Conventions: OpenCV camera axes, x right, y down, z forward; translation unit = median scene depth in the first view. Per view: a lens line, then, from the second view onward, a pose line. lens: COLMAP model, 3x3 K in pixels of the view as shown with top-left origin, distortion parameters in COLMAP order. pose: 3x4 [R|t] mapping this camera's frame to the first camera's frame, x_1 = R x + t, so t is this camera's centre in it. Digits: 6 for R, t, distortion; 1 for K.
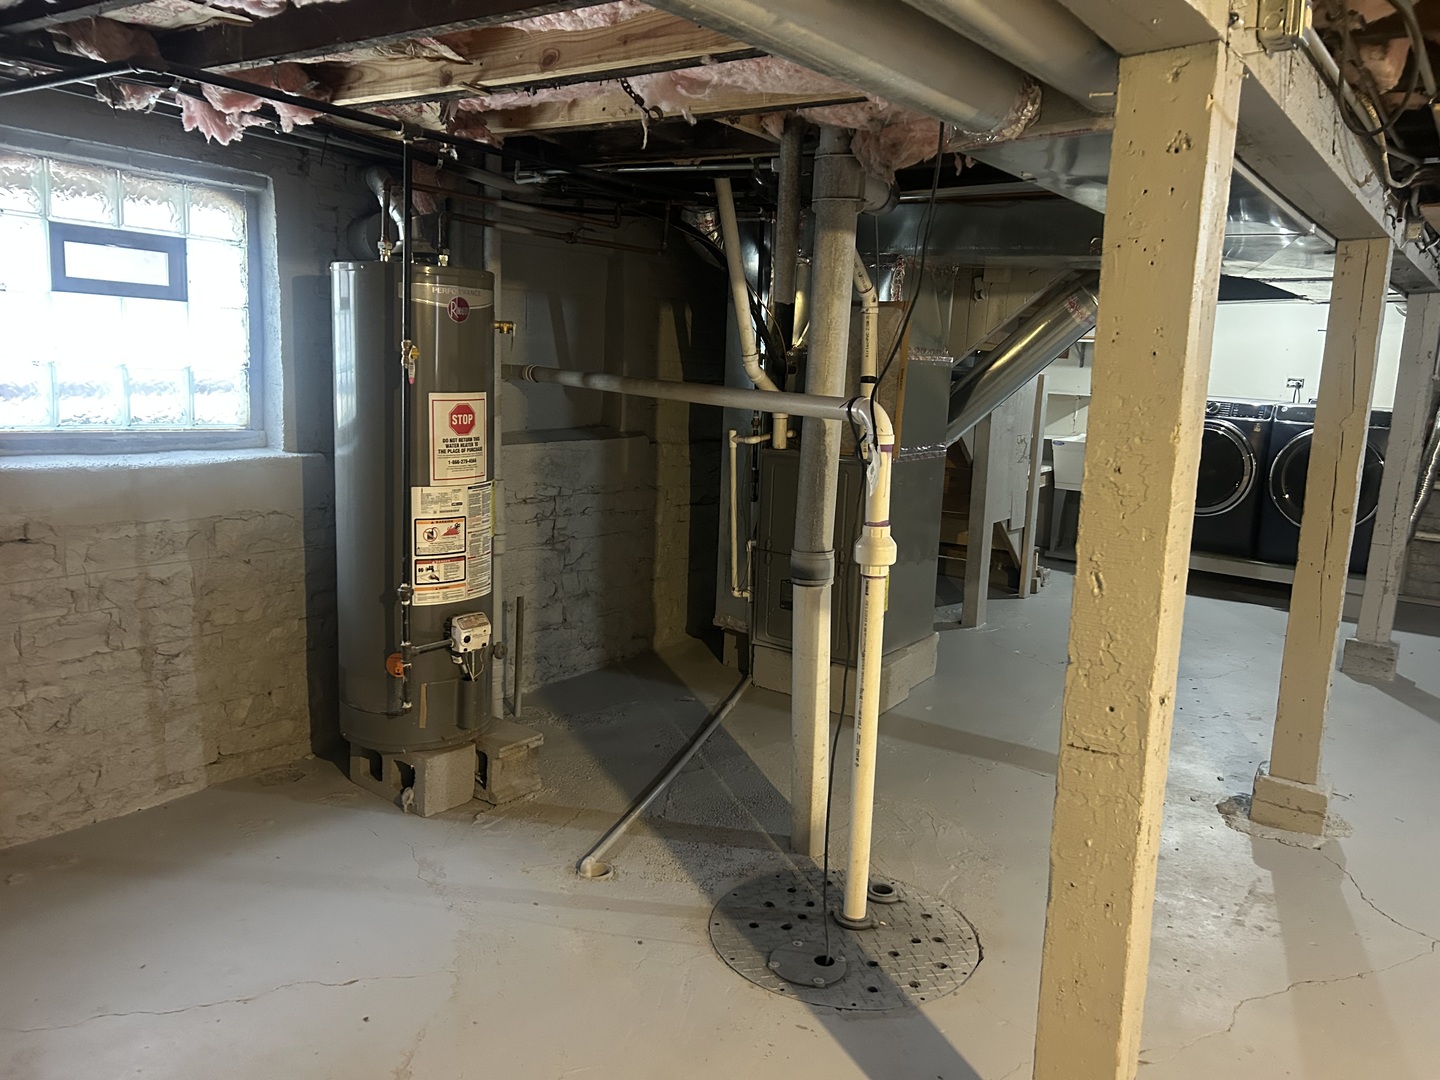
lens RADIAL K [[1078.7, 0, 725.8], [0, 1078.7, 537.5], [0, 0, 1]] dist [0.051523, -0.061648]
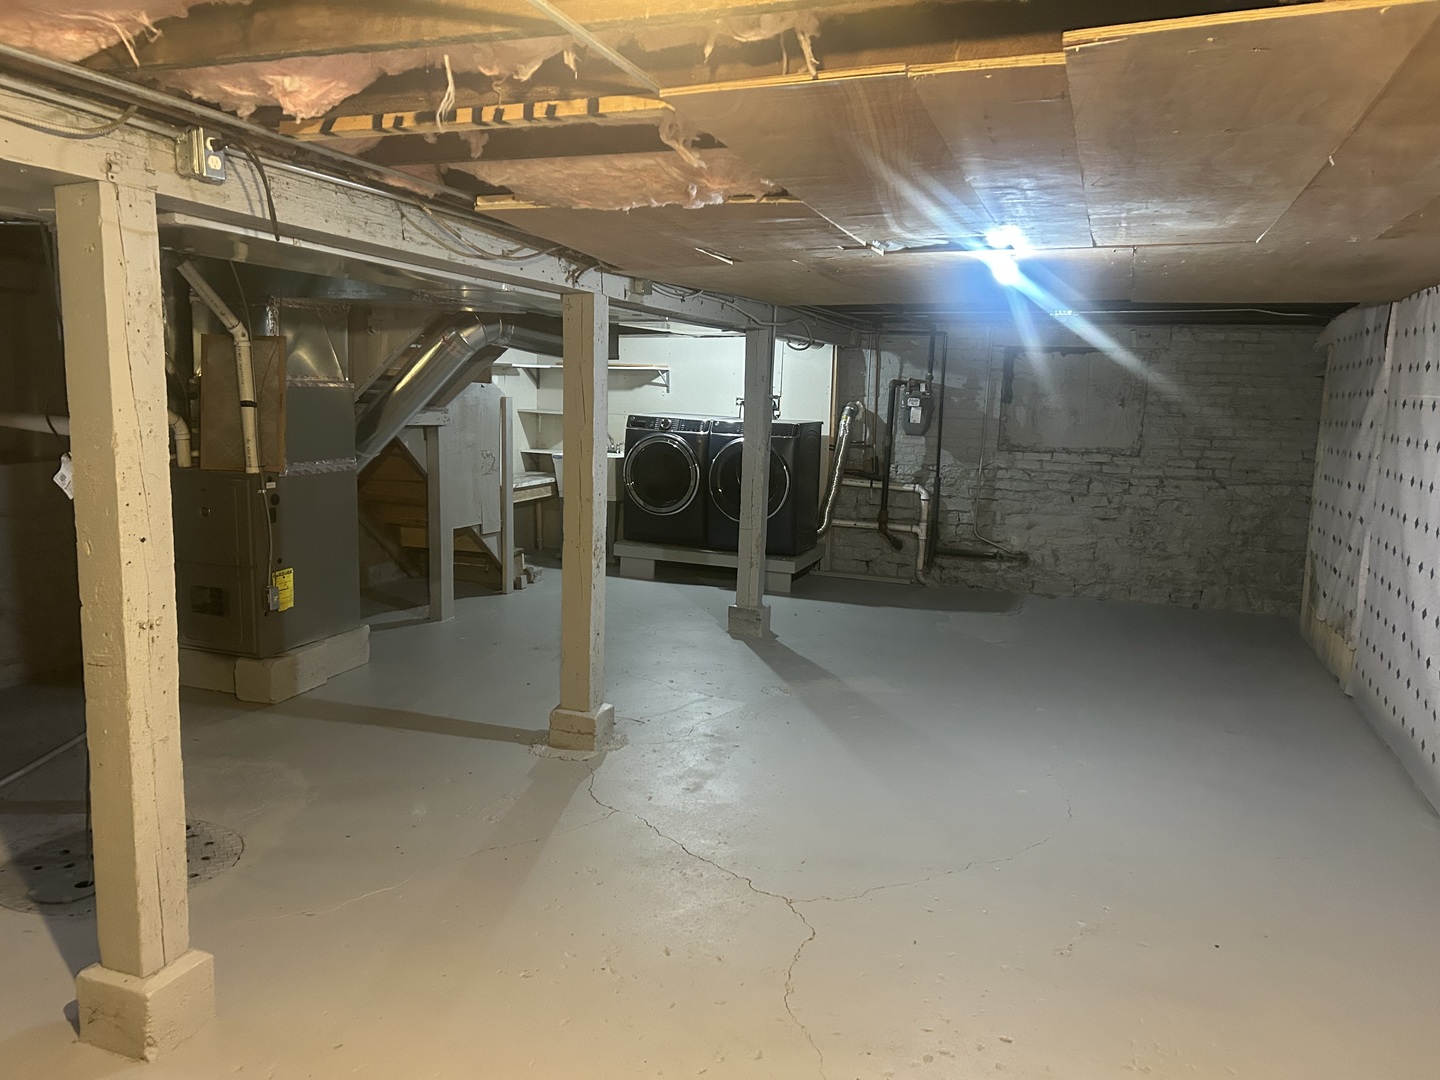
lens RADIAL K [[1078.7, 0, 717.1], [0, 1078.7, 535.0], [0, 0, 1]] dist [0.051523, -0.061648]
pose [[0.960160, -0.050612, 0.274831, 0.231015], [0.056771, 0.998282, -0.014496, 0.029857], [-0.273625, 0.029521, 0.961383, -0.189606]]
